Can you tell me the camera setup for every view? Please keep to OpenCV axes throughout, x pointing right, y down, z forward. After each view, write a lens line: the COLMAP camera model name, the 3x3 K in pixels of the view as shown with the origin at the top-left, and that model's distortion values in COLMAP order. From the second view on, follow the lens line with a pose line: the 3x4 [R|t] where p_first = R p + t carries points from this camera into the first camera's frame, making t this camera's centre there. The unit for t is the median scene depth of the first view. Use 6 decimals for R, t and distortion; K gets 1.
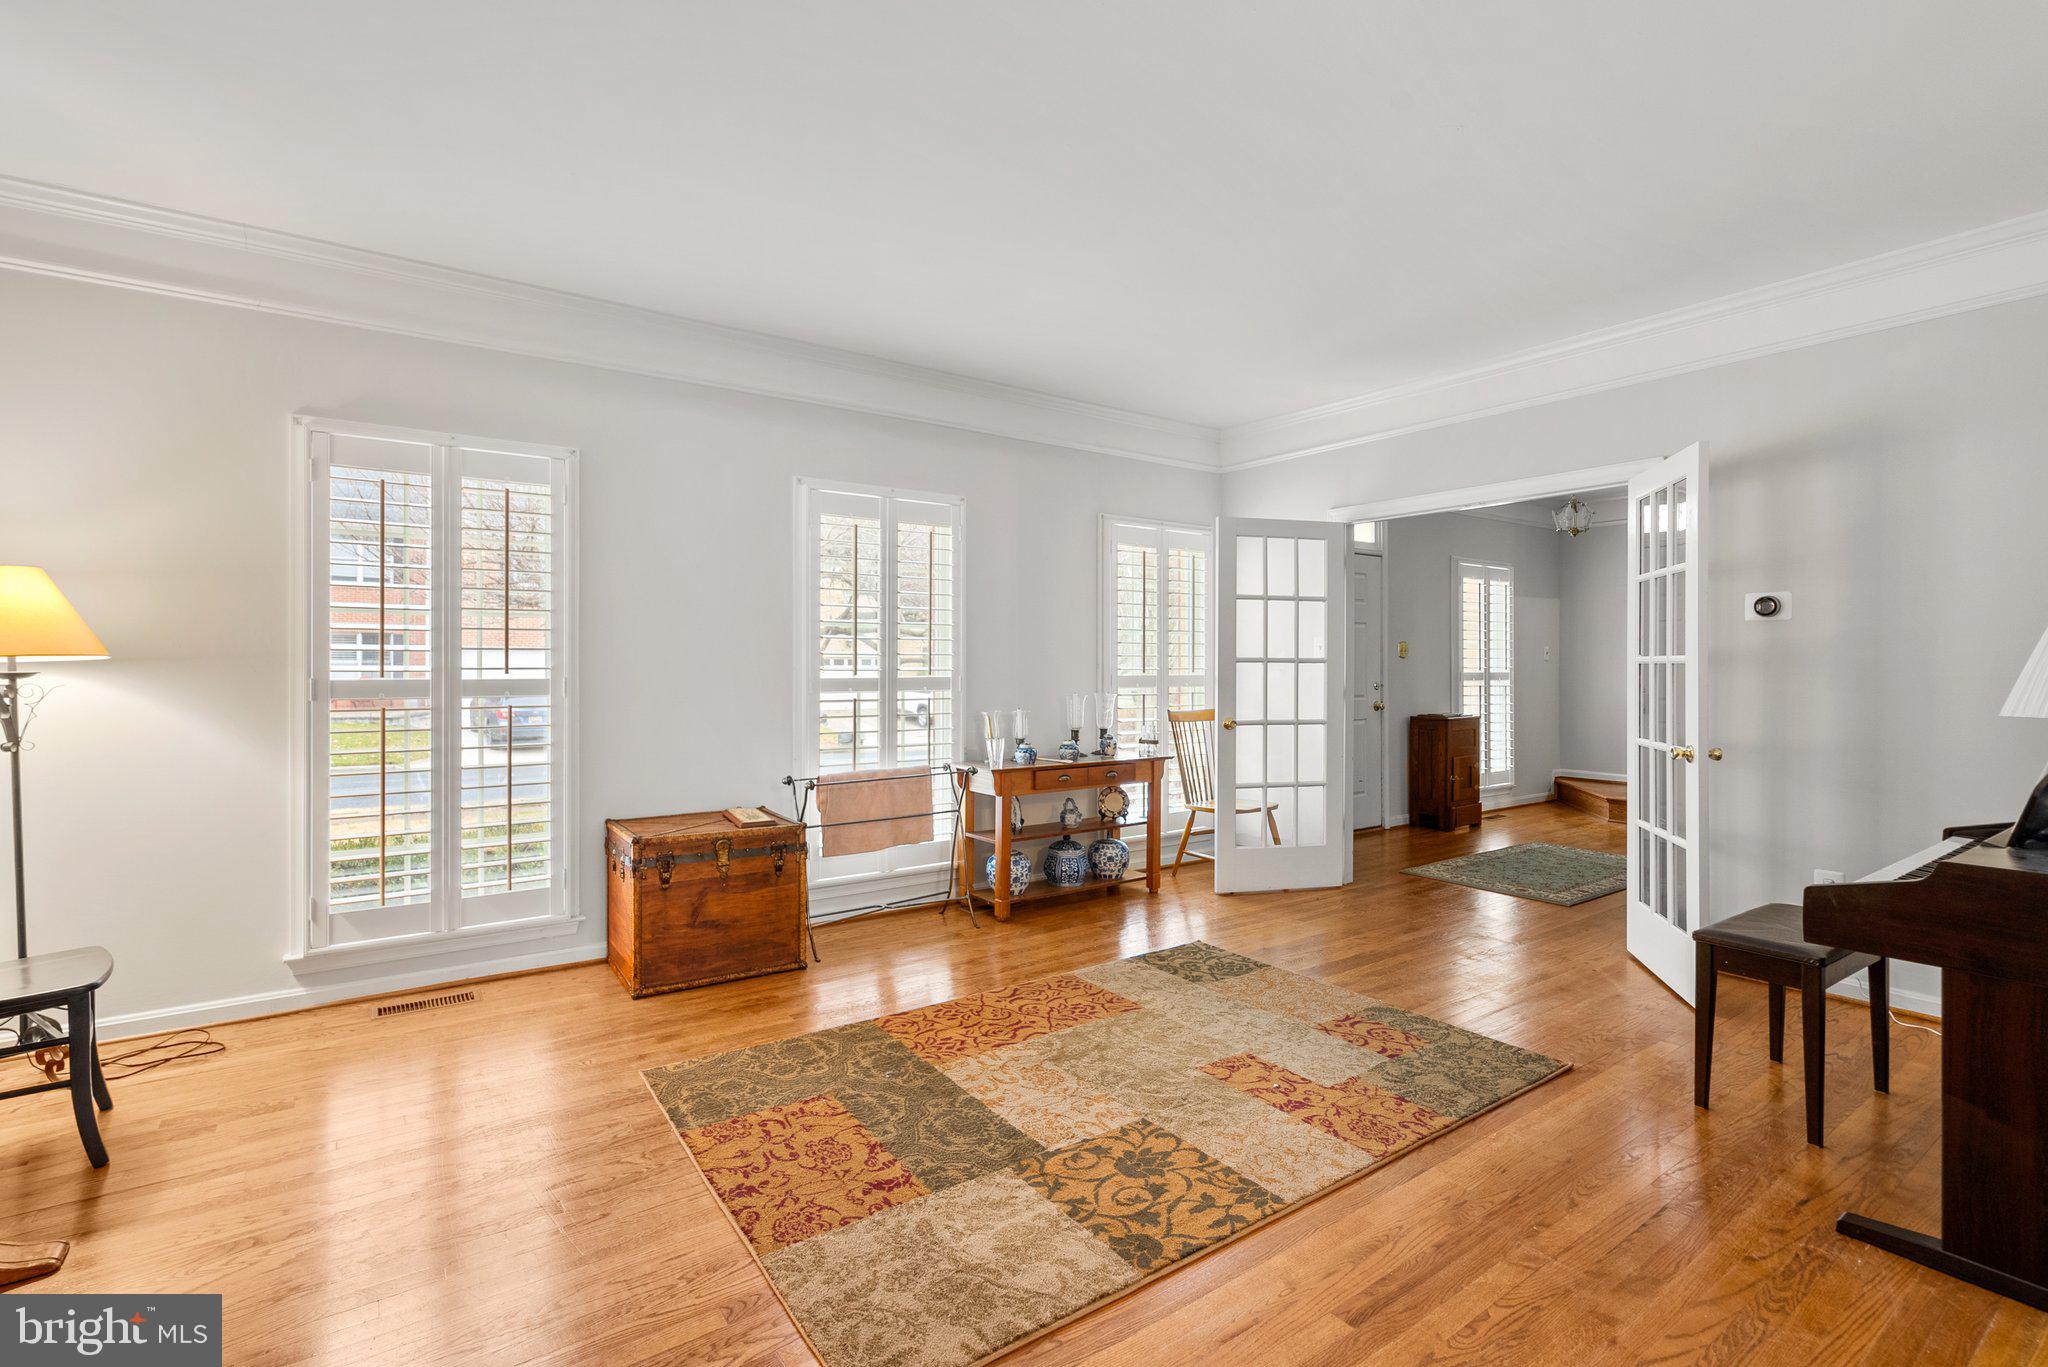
lens RADIAL K [[952.1, 0, 1021.1], [0, 952.1, 675.6], [0, 0, 1]] dist [-0.009802, 0.005061]
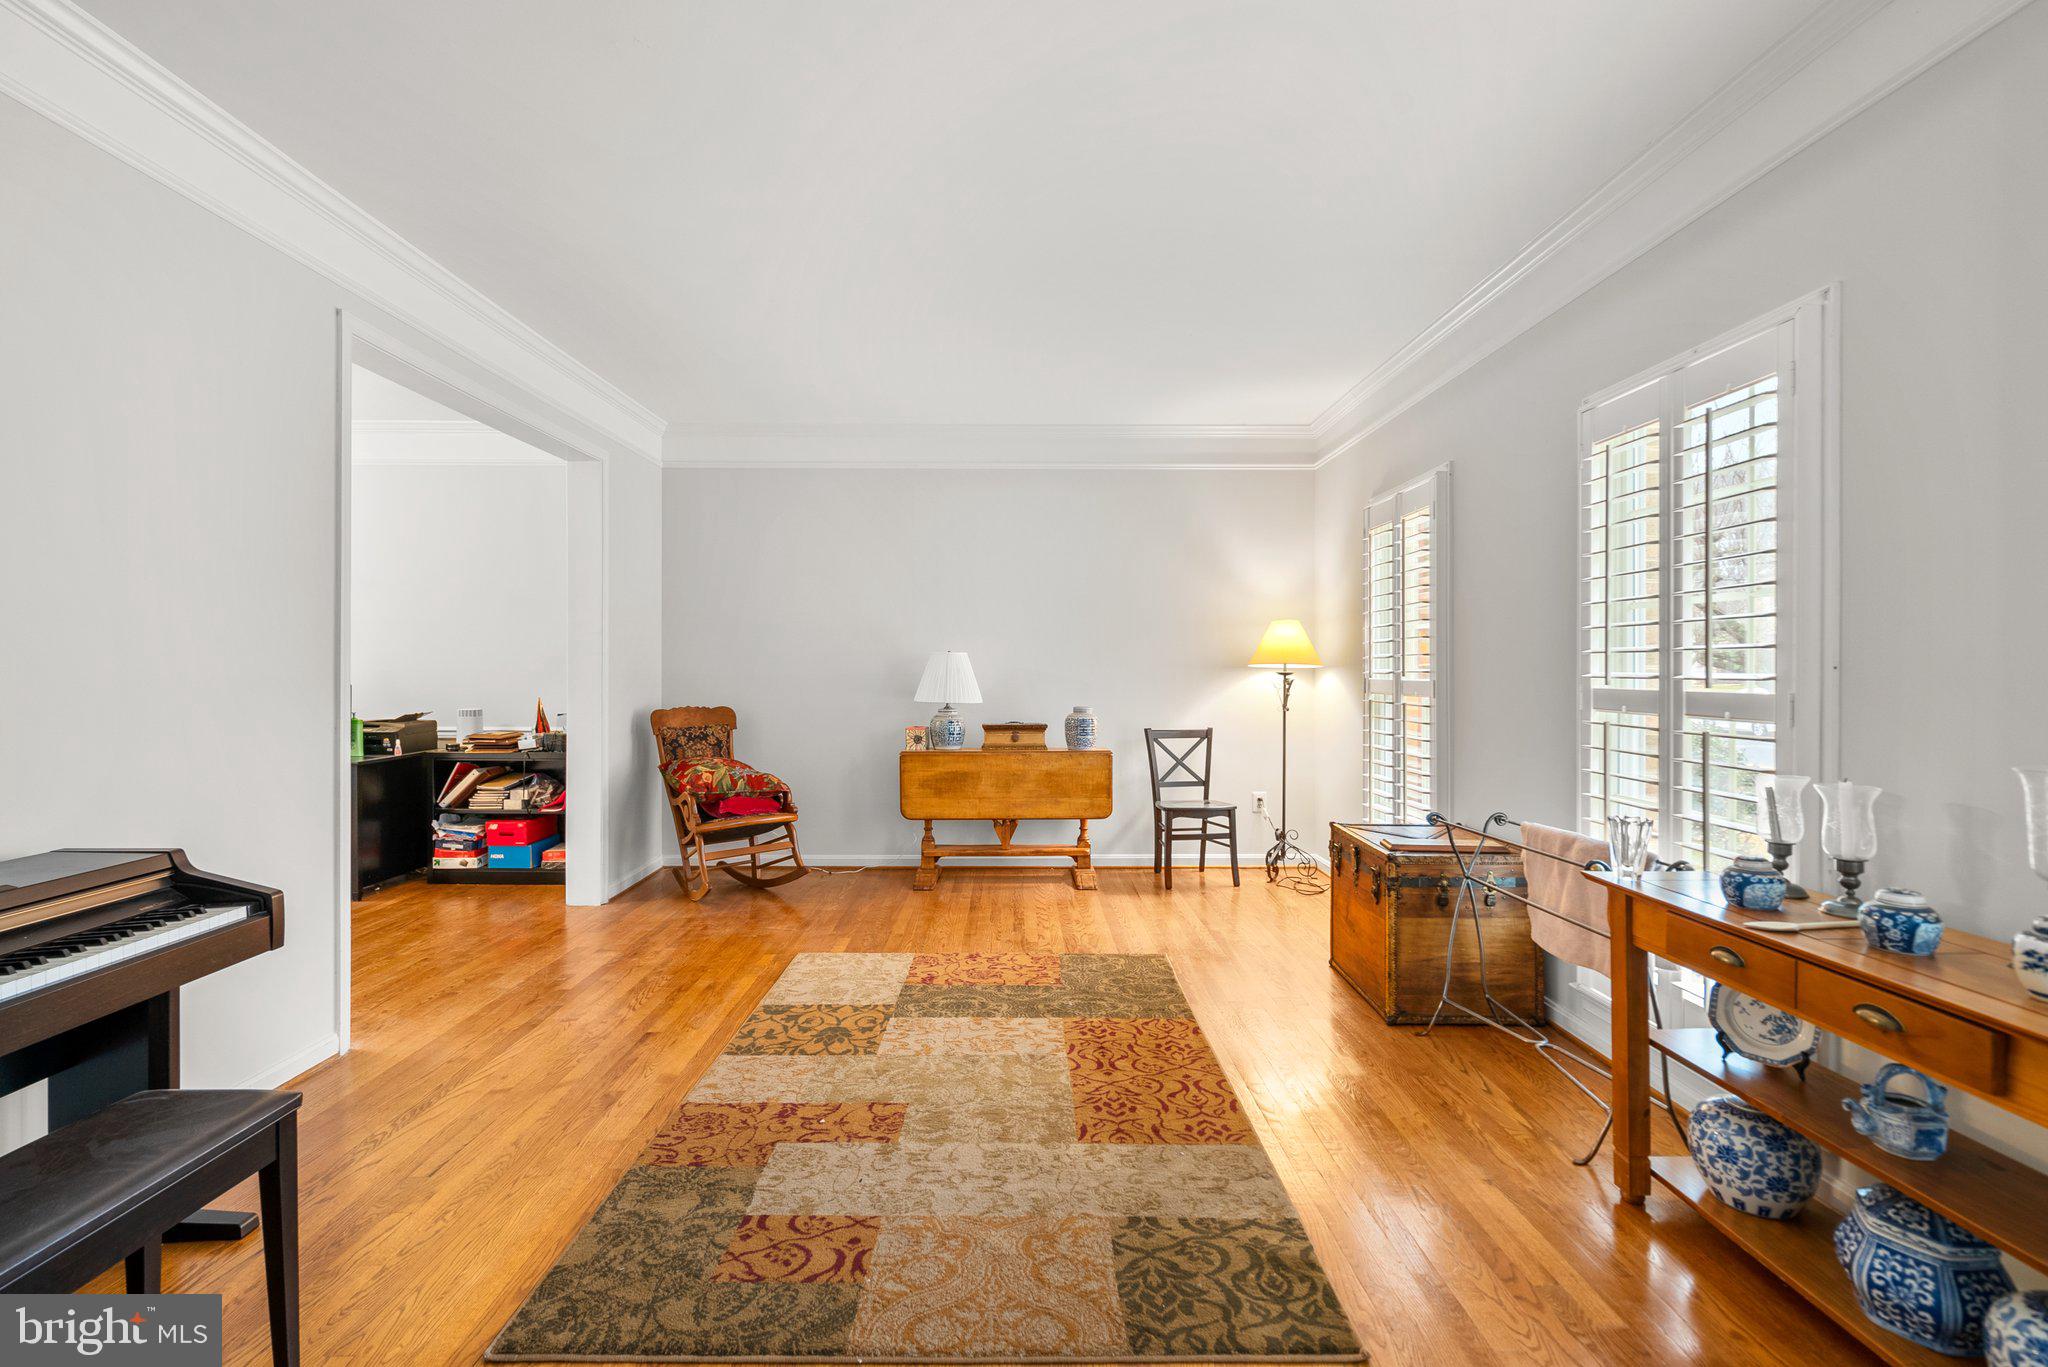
lens RADIAL K [[952.1, 0, 1022.6], [0, 952.1, 671.9], [0, 0, 1]] dist [-0.009802, 0.005061]
pose [[-0.580597, 0.004400, -0.814179, 0.968831], [-0.004325, 0.999955, 0.008488, -0.019952], [0.814180, 0.008449, -0.580551, 1.804078]]
